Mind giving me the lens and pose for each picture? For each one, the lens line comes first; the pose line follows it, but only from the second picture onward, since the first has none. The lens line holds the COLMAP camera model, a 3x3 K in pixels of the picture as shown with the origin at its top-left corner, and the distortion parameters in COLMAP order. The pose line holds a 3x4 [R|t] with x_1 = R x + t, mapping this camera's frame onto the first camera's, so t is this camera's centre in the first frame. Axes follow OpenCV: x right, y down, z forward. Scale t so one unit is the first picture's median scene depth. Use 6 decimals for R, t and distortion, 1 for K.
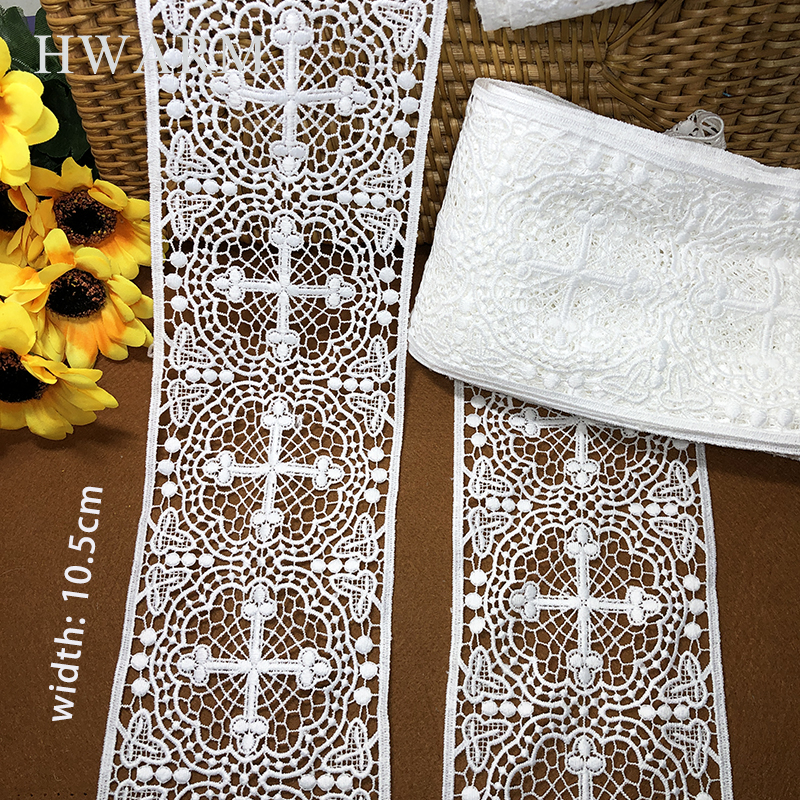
lens RADIAL K [[858.7, 0, 400.0], [0, 858.7, 400.0], [0, 0, 1]] dist [0.145968, -0.541330]
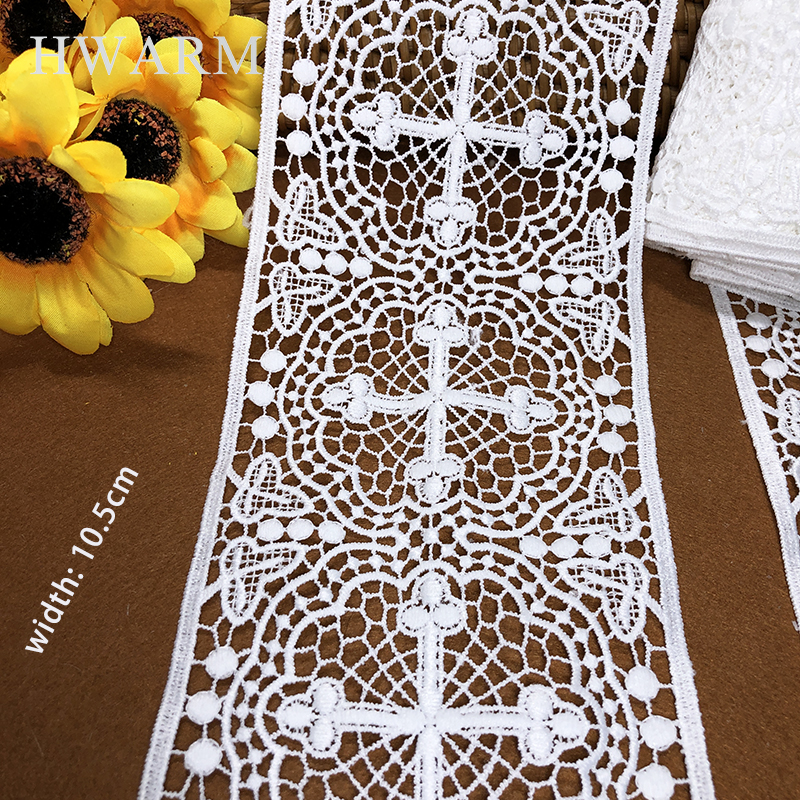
lens RADIAL K [[858.7, 0, 400.0], [0, 858.7, 400.0], [0, 0, 1]] dist [0.145968, -0.541330]
pose [[0.999761, 0.020904, -0.006437, -0.172910], [-0.021856, 0.966297, -0.256500, 0.237646], [0.000858, 0.256579, 0.966523, 0.429898]]
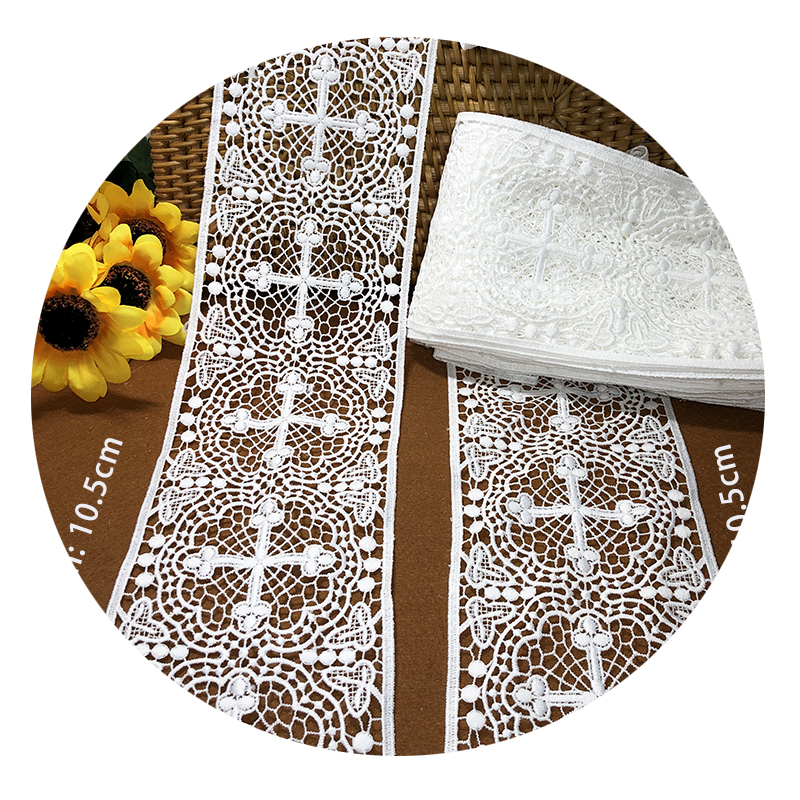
lens RADIAL K [[858.0, 0, 400.8], [0, 858.0, 347.7], [0, 0, 1]] dist [0.203786, -0.917589]
pose [[0.999750, 0.008977, 0.020467, -0.023742], [0.001531, 0.886126, -0.463442, 0.515713], [-0.022296, 0.463358, 0.885891, -0.020743]]
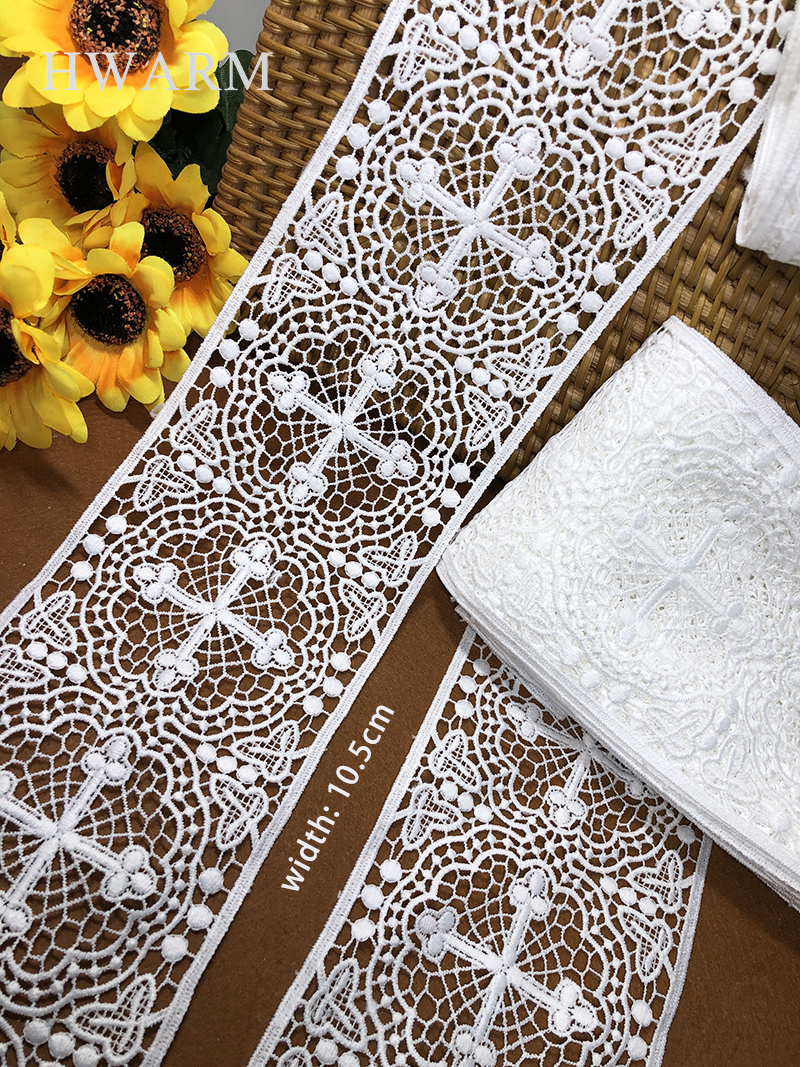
lens RADIAL K [[875.0, 0, 403.9], [0, 875.0, 536.0], [0, 0, 1]] dist [0.137262, -0.449387]
pose [[0.874482, 0.484349, 0.026225, -0.055339], [-0.467456, 0.855948, -0.220993, 0.117949], [-0.129485, 0.180995, 0.974923, 0.204552]]
